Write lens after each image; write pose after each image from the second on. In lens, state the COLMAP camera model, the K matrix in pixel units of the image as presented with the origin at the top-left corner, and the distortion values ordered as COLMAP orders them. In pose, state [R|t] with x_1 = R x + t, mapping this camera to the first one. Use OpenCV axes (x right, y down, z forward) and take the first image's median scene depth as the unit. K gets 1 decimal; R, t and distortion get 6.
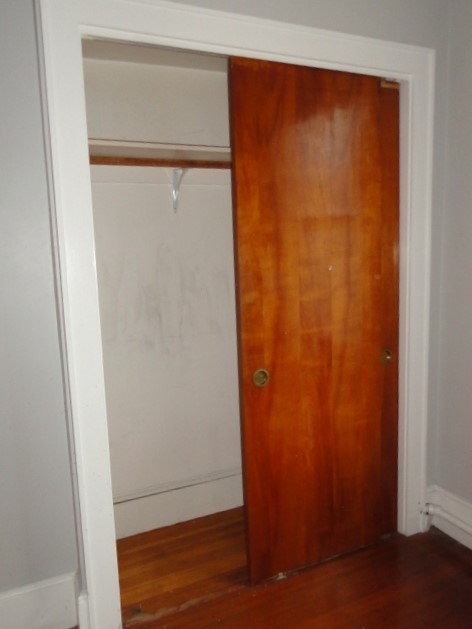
lens RADIAL K [[428.7, 0, 236.2], [0, 428.7, 291.3], [0, 0, 1]] dist [0.002612, 0.000689]
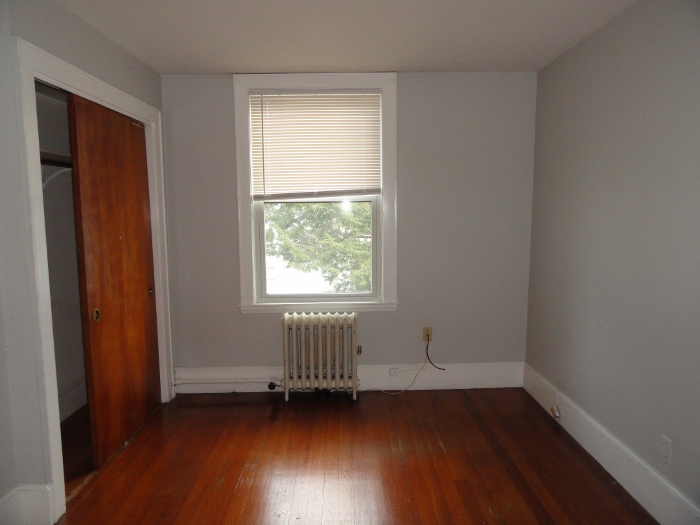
lens RADIAL K [[422.9, 0, 351.1], [0, 422.9, 250.2], [0, 0, 1]] dist [-0.004003, -0.000777]
pose [[0.369939, -0.061514, 0.927017, -0.877179], [0.108171, 0.993871, 0.022784, 0.045426], [-0.922737, 0.091848, 0.374326, -0.311763]]
